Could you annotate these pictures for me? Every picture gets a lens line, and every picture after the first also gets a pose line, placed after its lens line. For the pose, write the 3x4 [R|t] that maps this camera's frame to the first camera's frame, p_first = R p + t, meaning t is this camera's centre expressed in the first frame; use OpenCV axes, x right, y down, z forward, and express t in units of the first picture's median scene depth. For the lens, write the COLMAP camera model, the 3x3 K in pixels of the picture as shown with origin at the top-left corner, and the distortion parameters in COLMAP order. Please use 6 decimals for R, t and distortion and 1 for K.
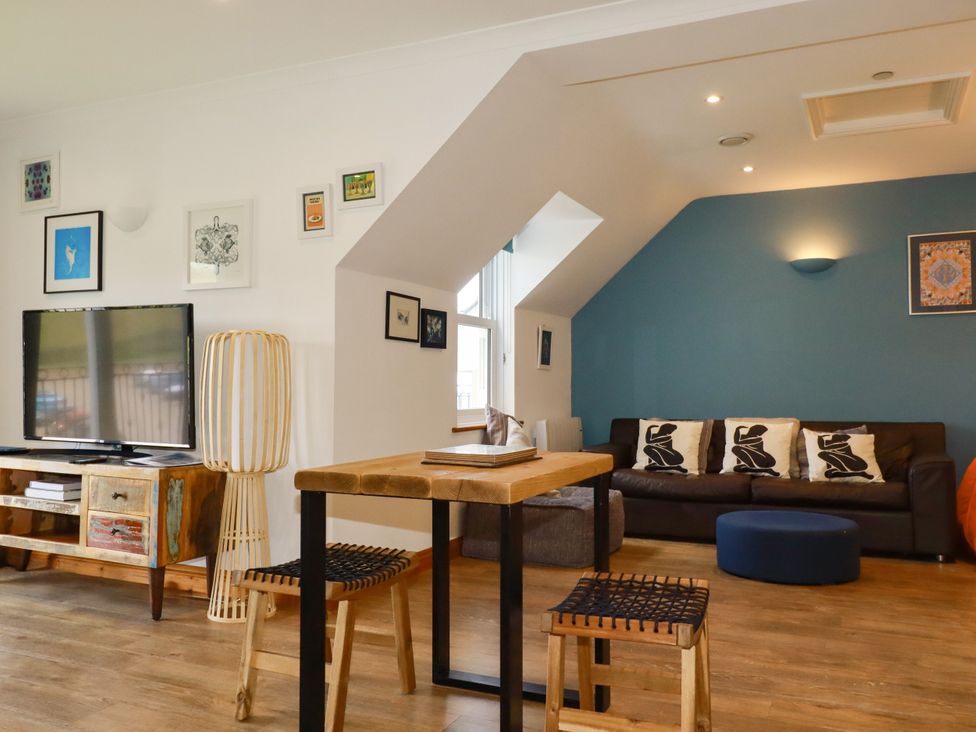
lens RADIAL K [[842.5, 0, 488.0], [0, 842.5, 366.0], [0, 0, 1]] dist [-0.000911, -0.016147]
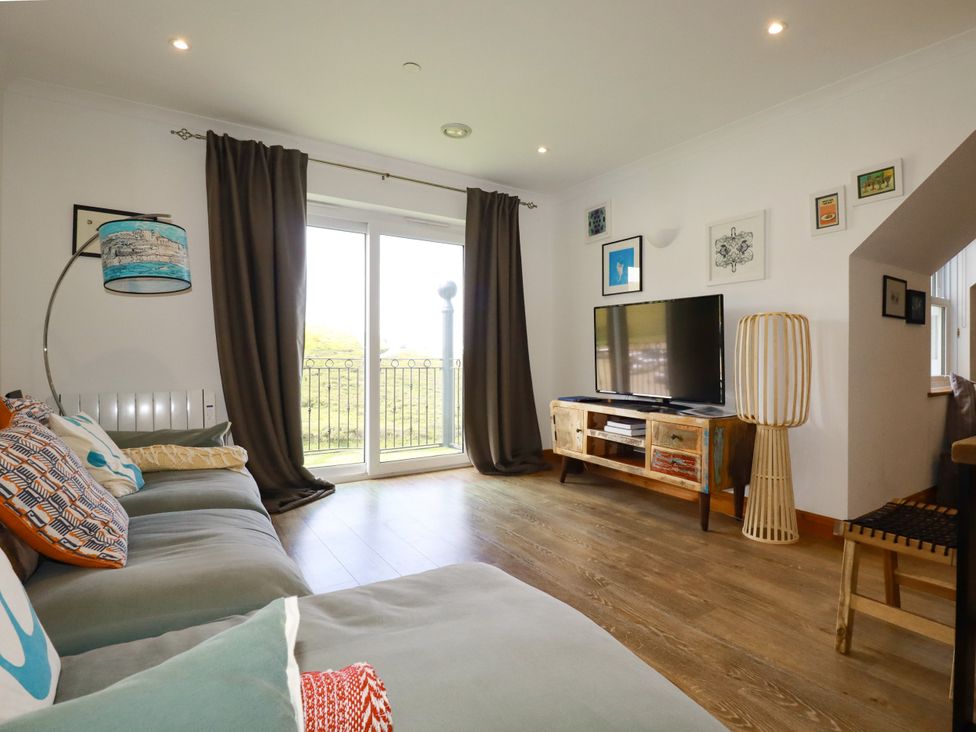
lens RADIAL K [[493.6, 0, 488.0], [0, 493.6, 366.0], [0, 0, 1]] dist [-0.021662, -0.000502]
pose [[0.845097, 0.008296, -0.534549, -0.260883], [0.014212, 0.999178, 0.037975, 0.003777], [0.534424, -0.039689, 0.844284, 0.158198]]
